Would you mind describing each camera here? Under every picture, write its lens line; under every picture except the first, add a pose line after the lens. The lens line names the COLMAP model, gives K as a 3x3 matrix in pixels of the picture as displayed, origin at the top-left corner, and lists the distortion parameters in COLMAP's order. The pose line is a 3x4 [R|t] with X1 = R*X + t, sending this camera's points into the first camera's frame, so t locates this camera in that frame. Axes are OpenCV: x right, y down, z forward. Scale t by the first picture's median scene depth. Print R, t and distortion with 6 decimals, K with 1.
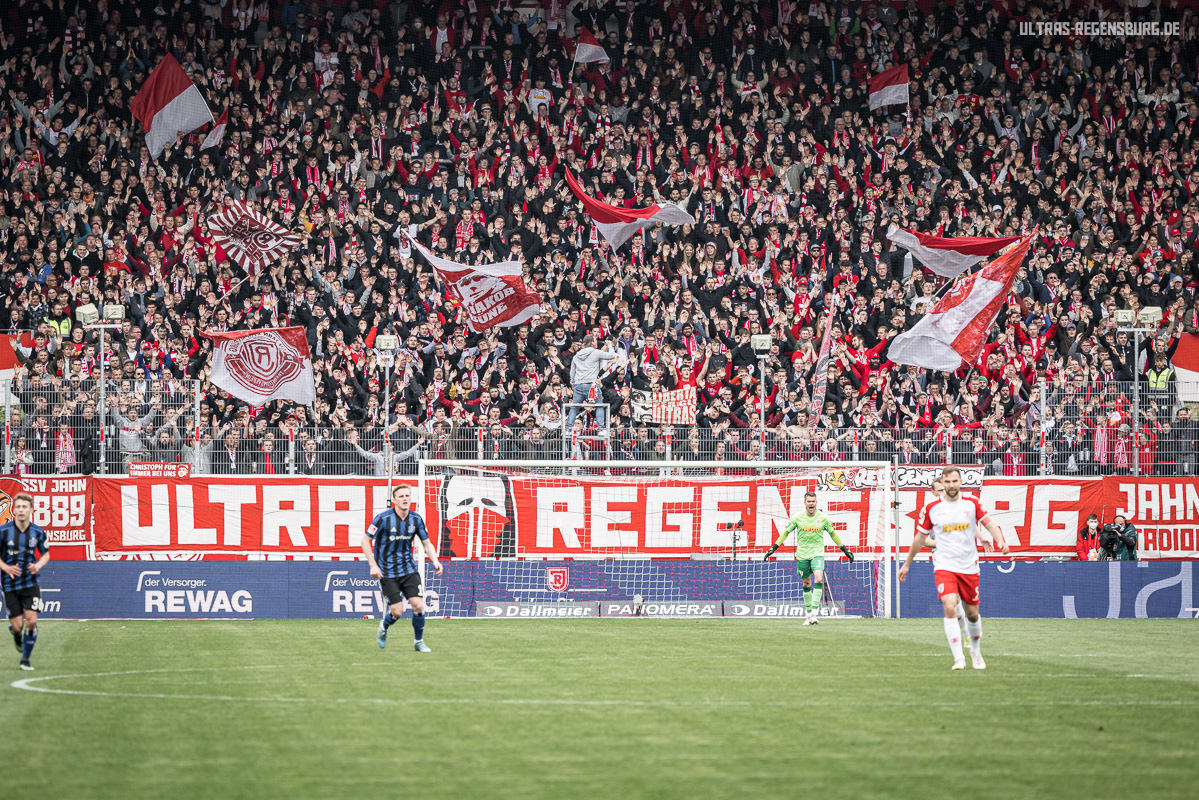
lens RADIAL K [[6651.6, 0, 601.6], [0, 6651.6, 399.6], [0, 0, 1]] dist [-0.028157, 0.798805]
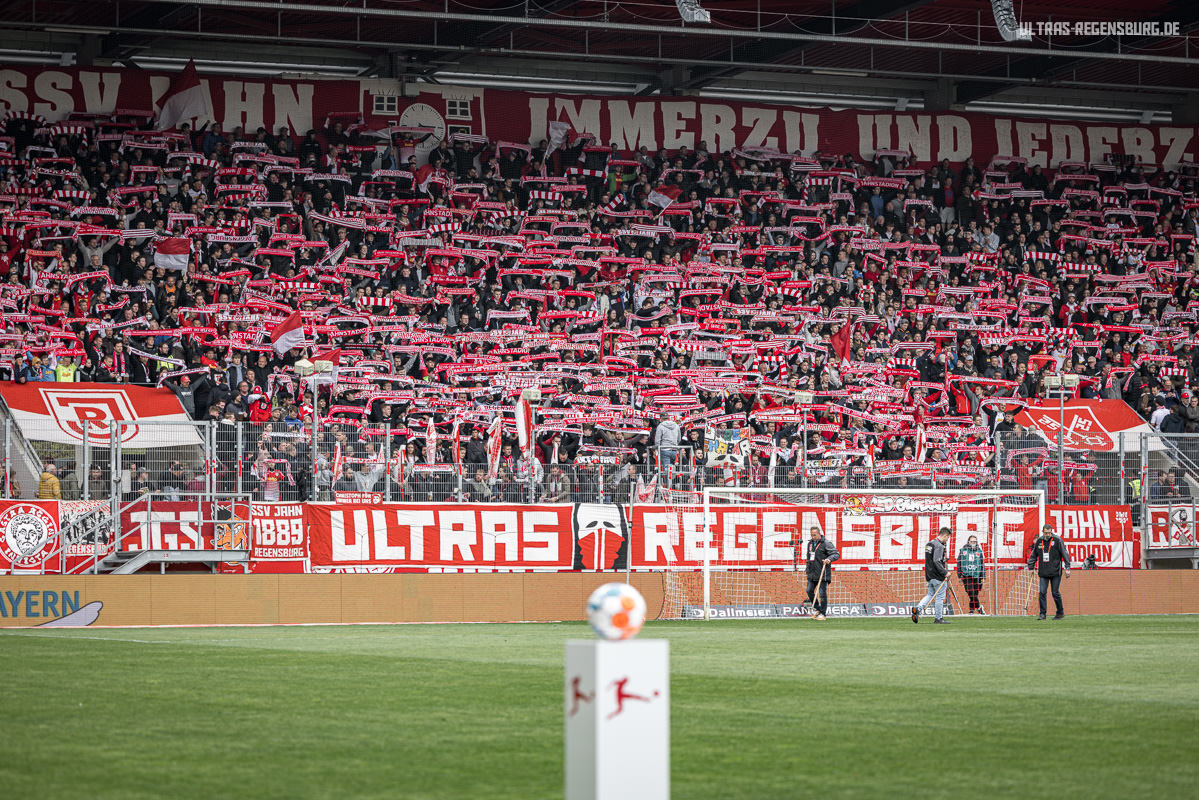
lens RADIAL K [[3785.7, 0, 564.9], [0, 3785.7, 400.4], [0, 0, 1]] dist [-0.028596, -0.727774]
pose [[0.935296, 0.011145, 0.353692, -0.273542], [-0.003133, 0.999726, -0.023217, 0.008720], [-0.353853, 0.020606, 0.935074, 0.345768]]
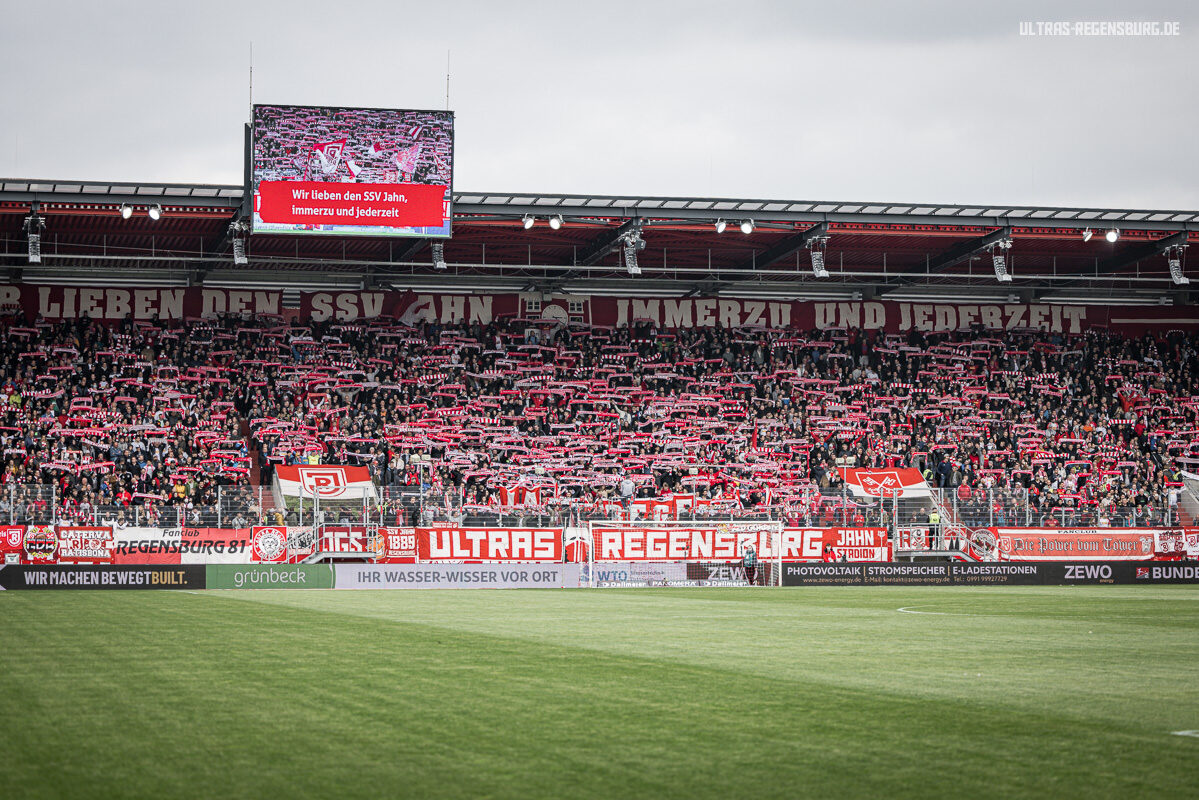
lens RADIAL K [[2890.0, 0, 598.5], [0, 2890.0, 397.8], [0, 0, 1]] dist [-0.126167, -0.138747]
pose [[0.985381, 0.006891, 0.170226, -0.186766], [-0.001341, 0.999464, -0.032699, -0.000994], [-0.170360, 0.031992, 0.984862, -0.014813]]
